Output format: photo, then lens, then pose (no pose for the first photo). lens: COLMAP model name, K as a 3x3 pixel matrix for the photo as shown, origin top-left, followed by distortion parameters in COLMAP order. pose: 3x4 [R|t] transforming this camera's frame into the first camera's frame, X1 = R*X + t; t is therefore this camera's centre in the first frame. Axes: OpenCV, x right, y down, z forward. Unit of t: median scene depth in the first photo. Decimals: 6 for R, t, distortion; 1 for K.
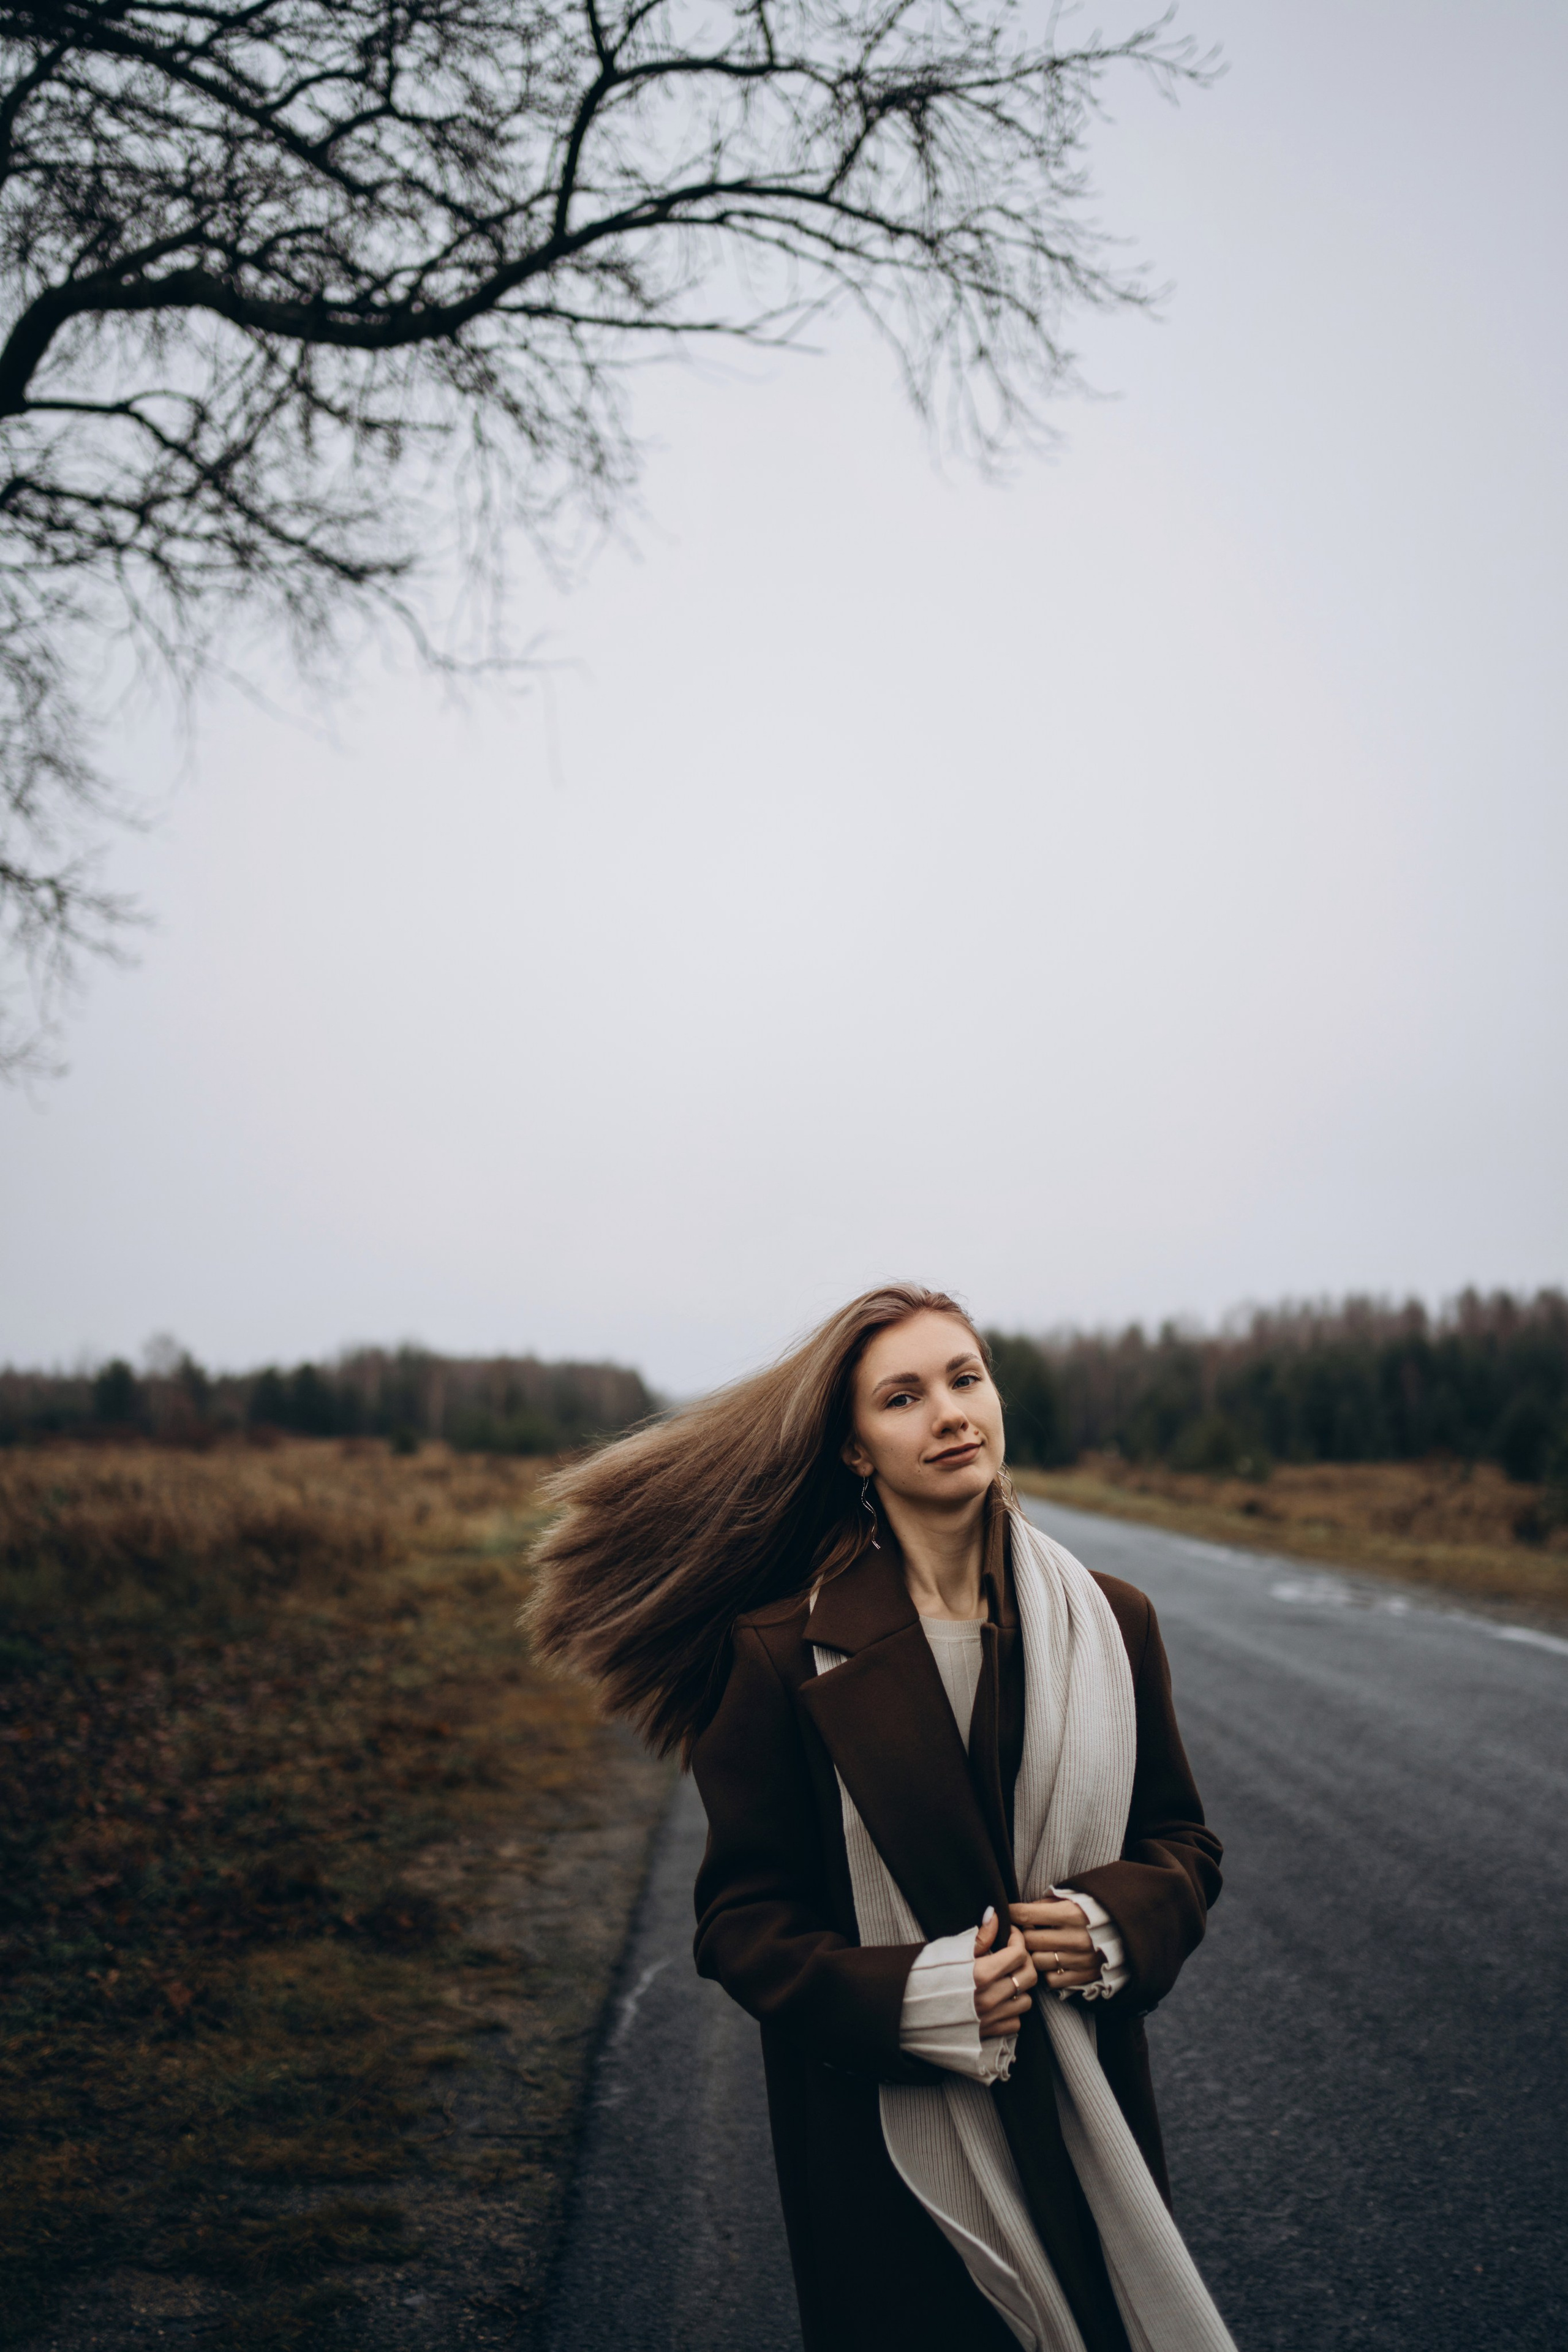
lens RADIAL K [[2321.7, 0, 784.0], [0, 2321.7, 1176.0], [0, 0, 1]] dist [-0.011467, 0.006121]
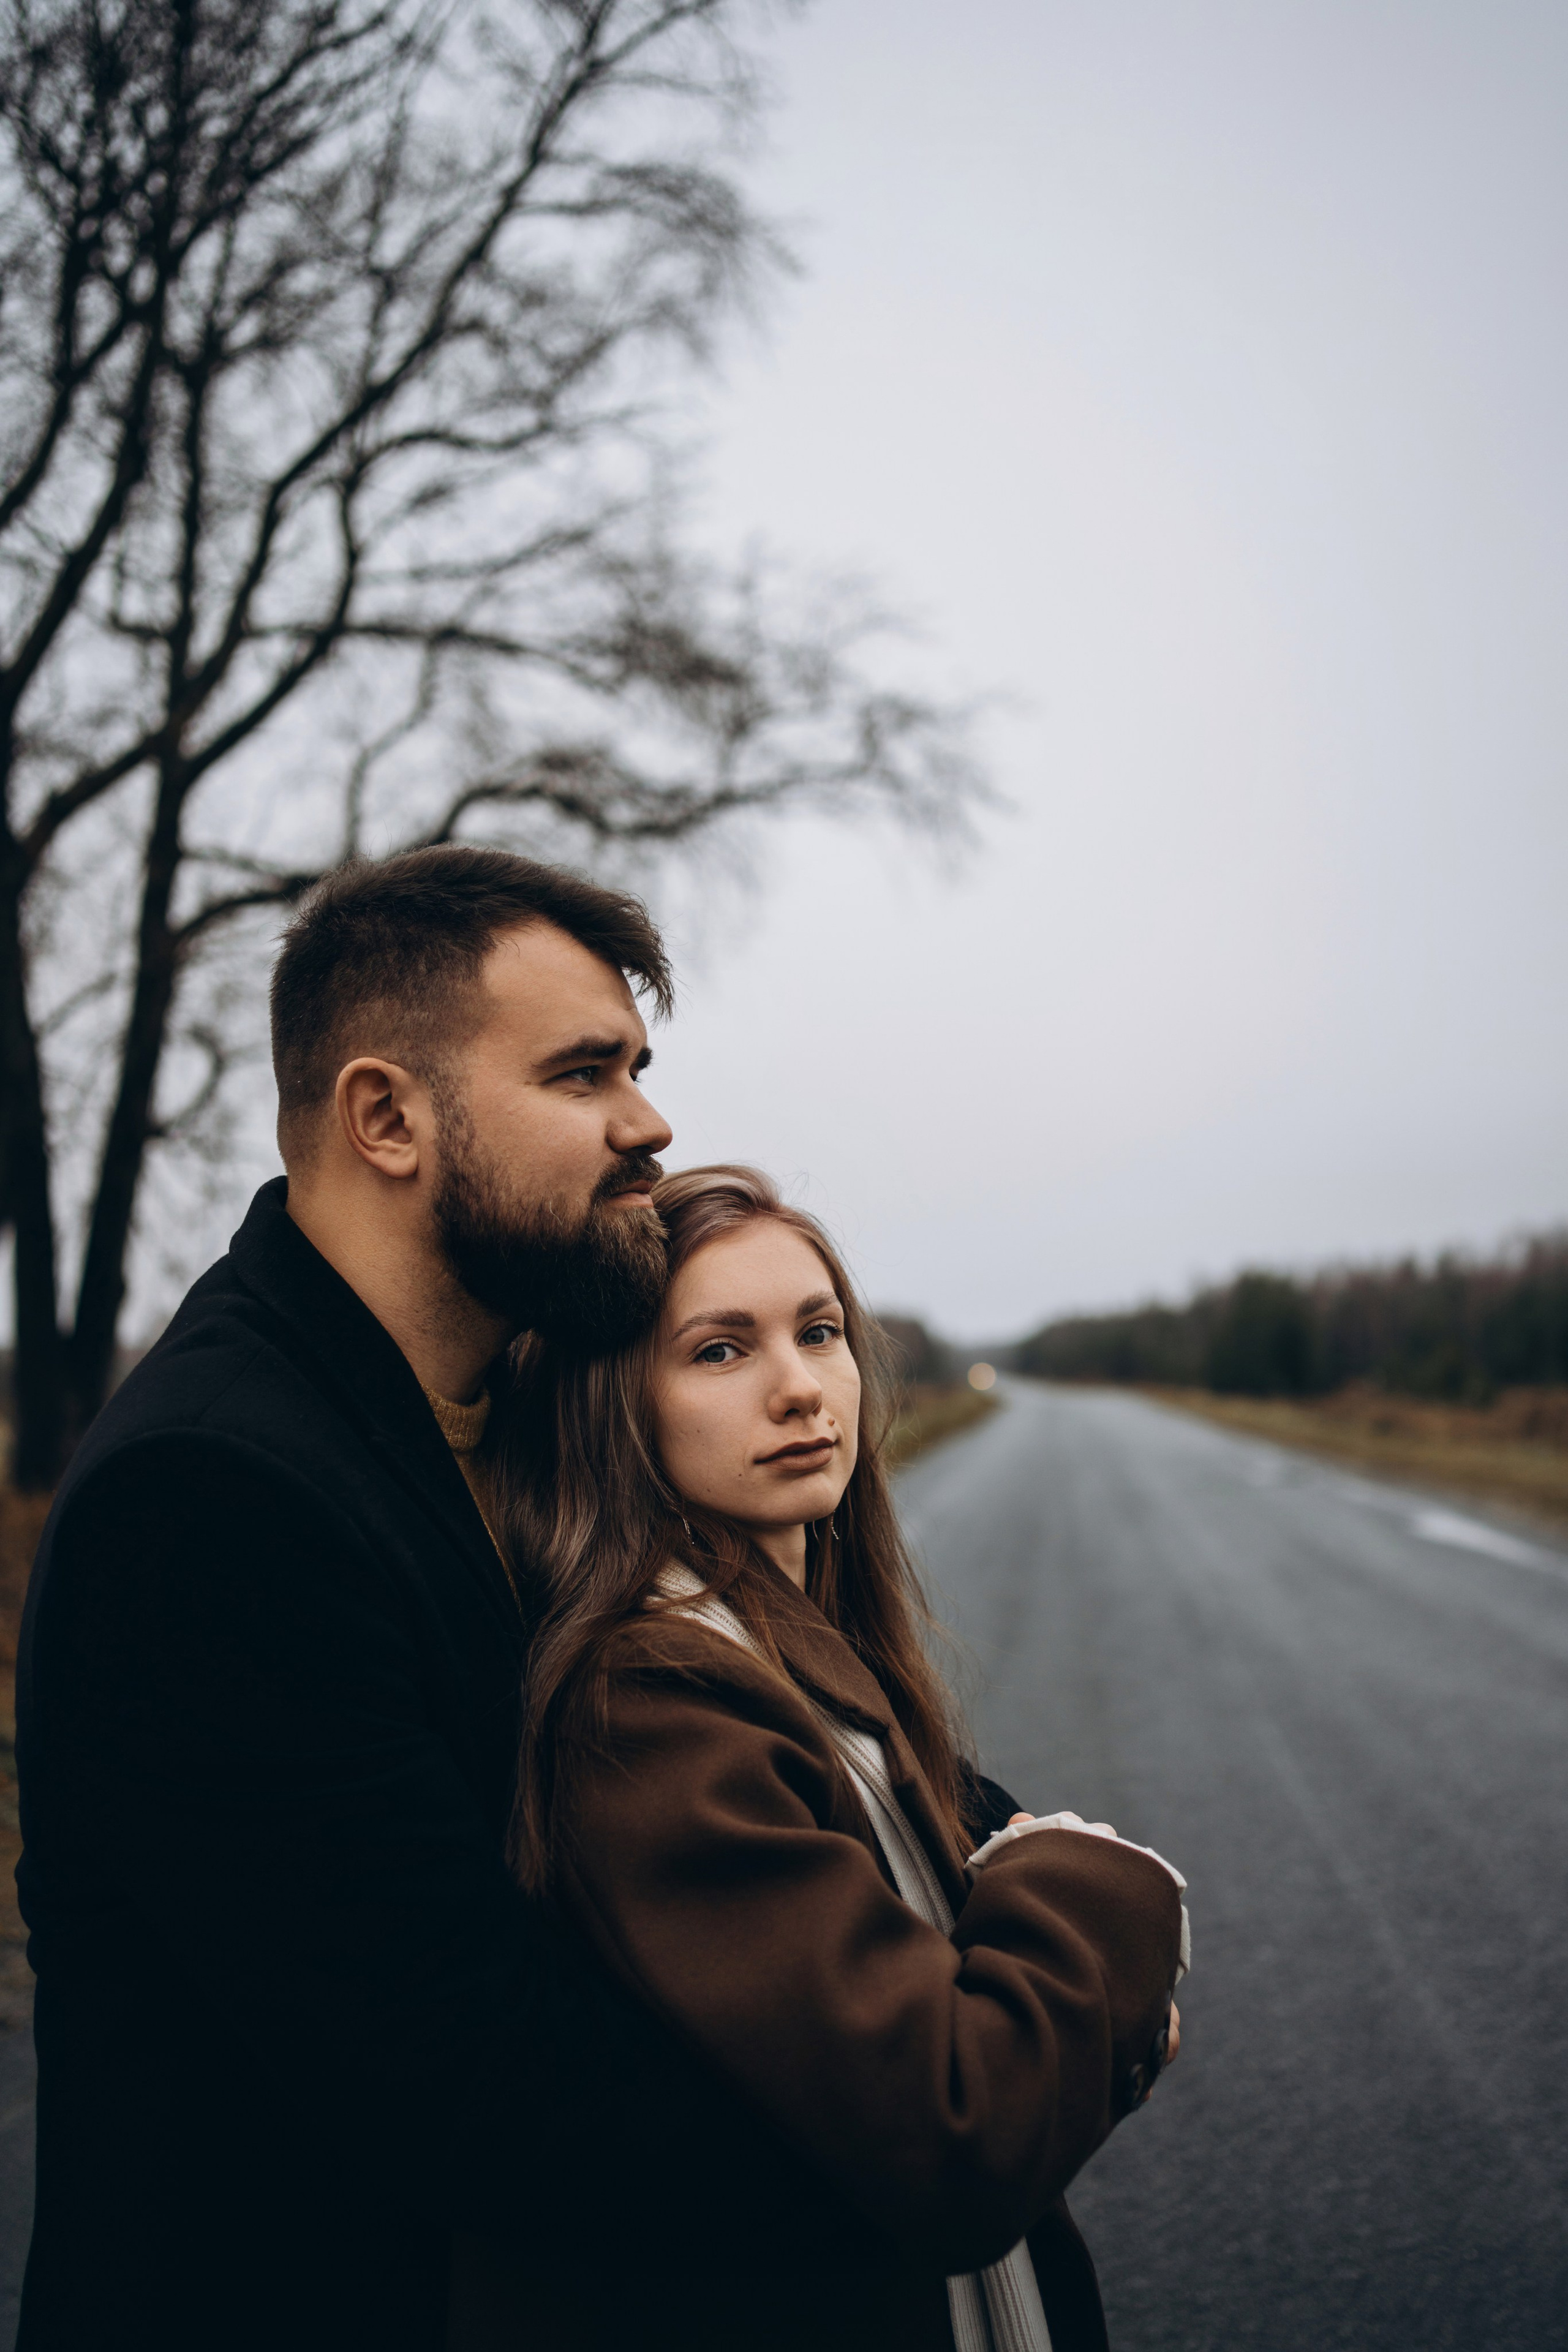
lens RADIAL K [[2321.7, 0, 784.0], [0, 2321.7, 1176.0], [0, 0, 1]] dist [-0.011467, 0.006121]
pose [[0.991181, -0.043330, -0.125228, 0.164385], [0.046337, 0.998701, 0.021199, -0.098248], [0.124147, -0.026815, 0.991901, -0.851280]]
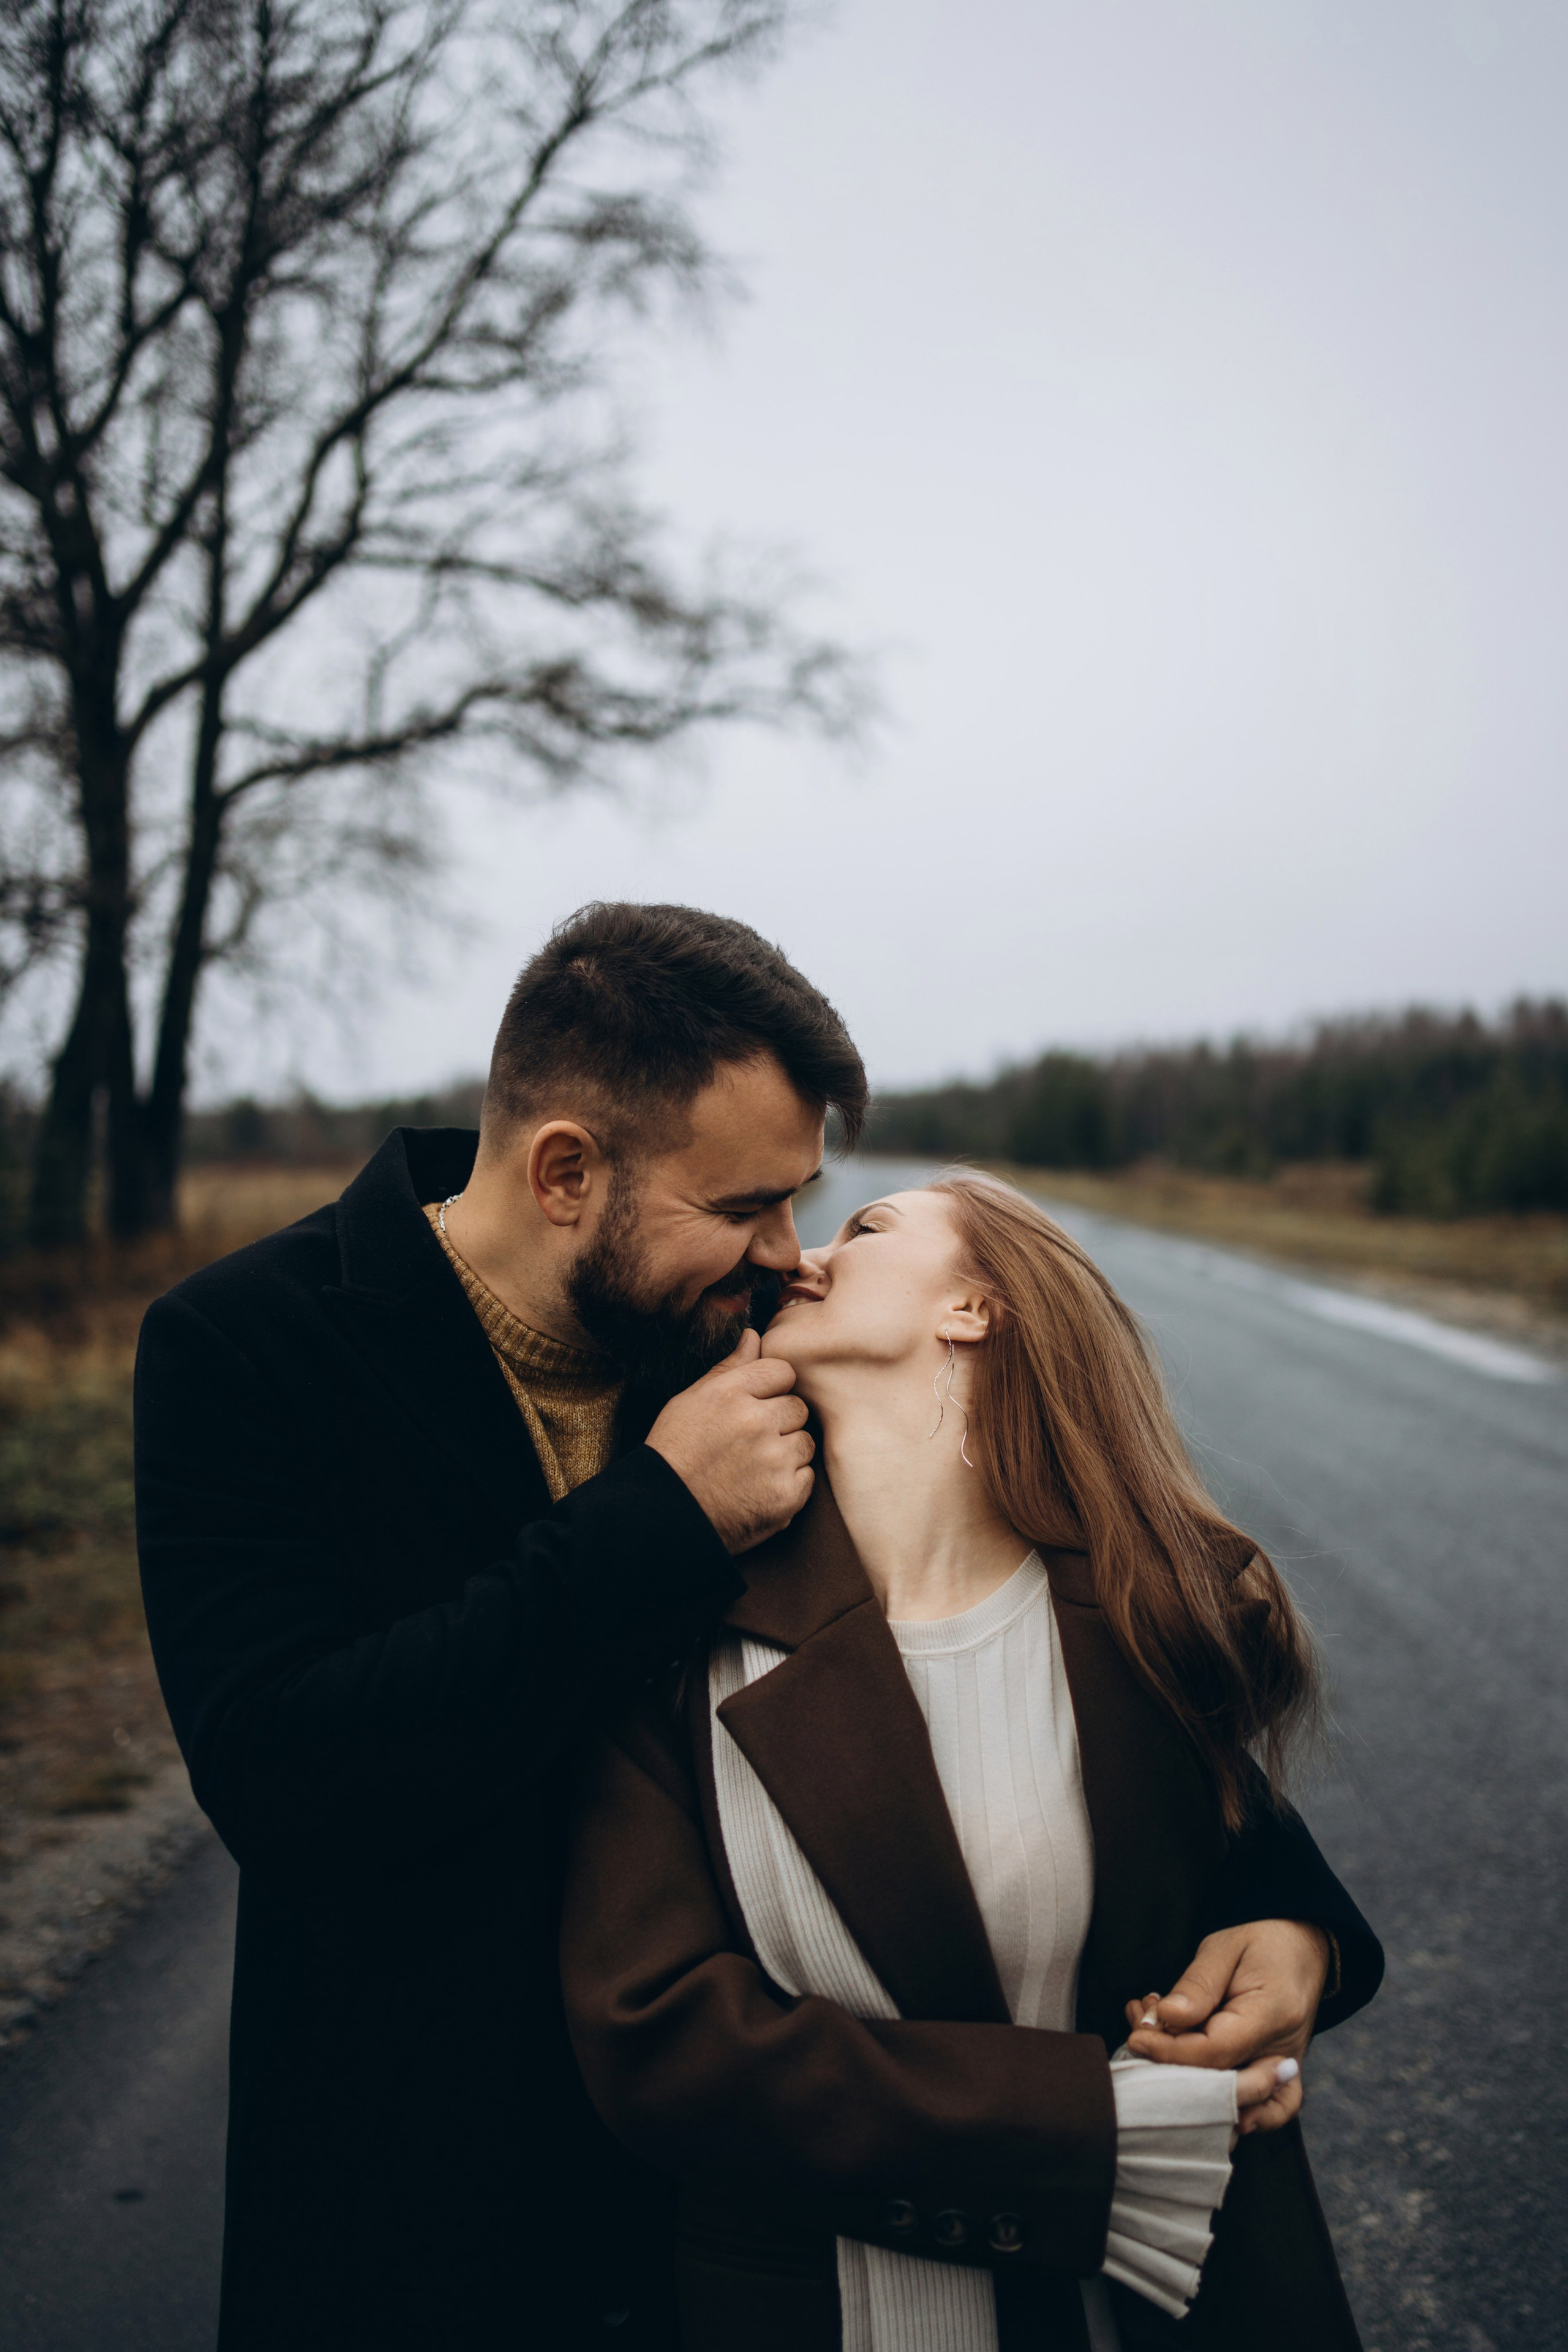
lens RADIAL K [[2329.8, 0, 784.0], [0, 2329.8, 1176.0], [0, 0, 1]] dist [-0.011142, 0.029583]
pose [[0.998741, -0.023364, -0.044399, 0.102284], [0.028653, 0.992056, 0.122491, -0.172302], [0.041184, -0.123609, 0.991476, -1.439859]]
